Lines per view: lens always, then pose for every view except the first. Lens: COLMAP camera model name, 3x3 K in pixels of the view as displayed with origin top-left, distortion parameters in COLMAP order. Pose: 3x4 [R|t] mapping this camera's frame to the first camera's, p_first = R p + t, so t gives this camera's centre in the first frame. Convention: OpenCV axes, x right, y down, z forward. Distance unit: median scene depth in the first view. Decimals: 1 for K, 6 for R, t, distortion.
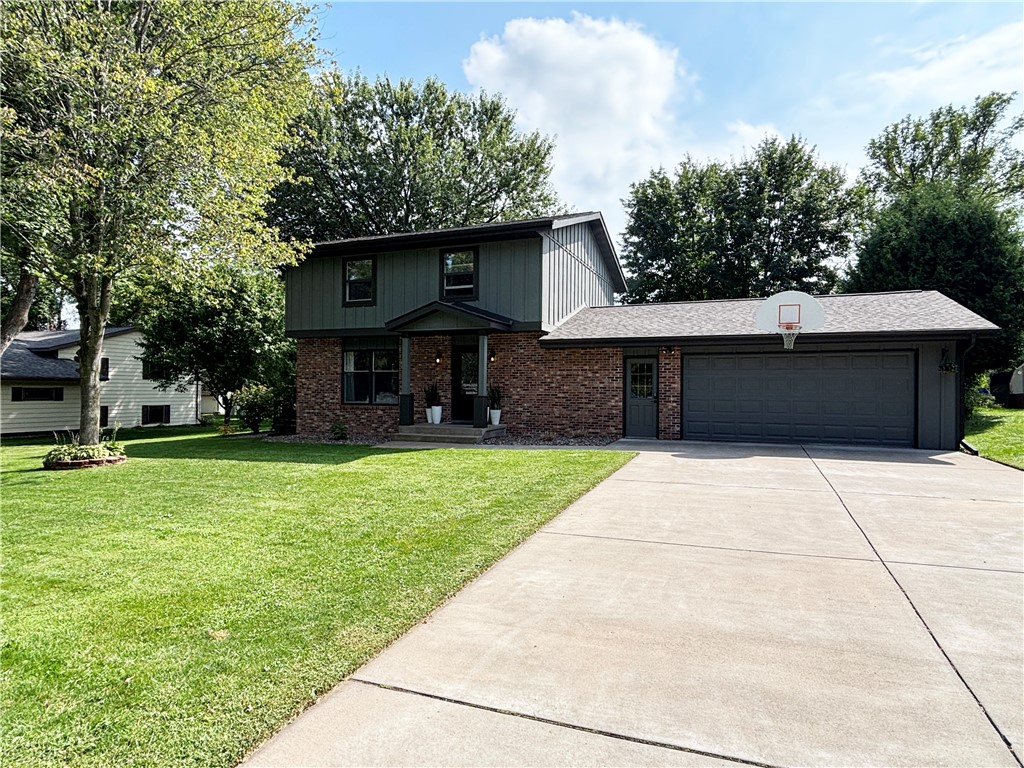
lens RADIAL K [[571.4, 0, 514.6], [0, 571.4, 385.0], [0, 0, 1]] dist [0.002366, 0.000338]
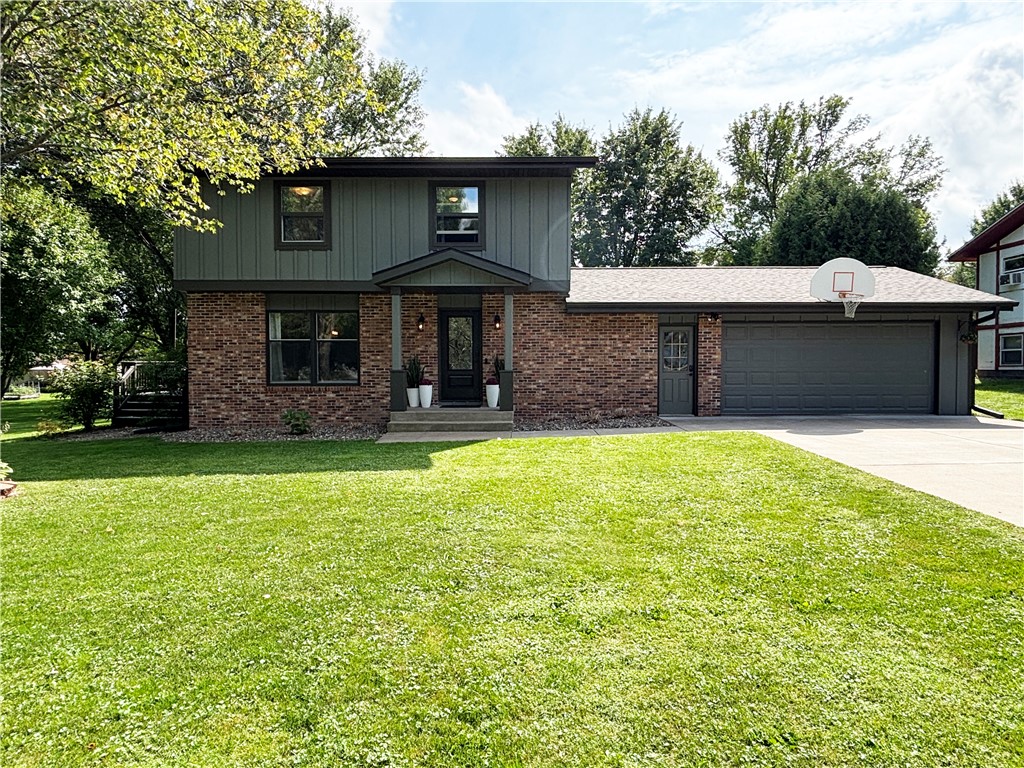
lens RADIAL K [[604.3, 0, 511.8], [0, 604.3, 381.8], [0, 0, 1]] dist [-0.009321, -0.002958]
pose [[0.930464, -0.020590, 0.365804, -0.328822], [0.006260, 0.999167, 0.040316, 0.000149], [-0.366329, -0.035223, 0.929818, 0.194029]]
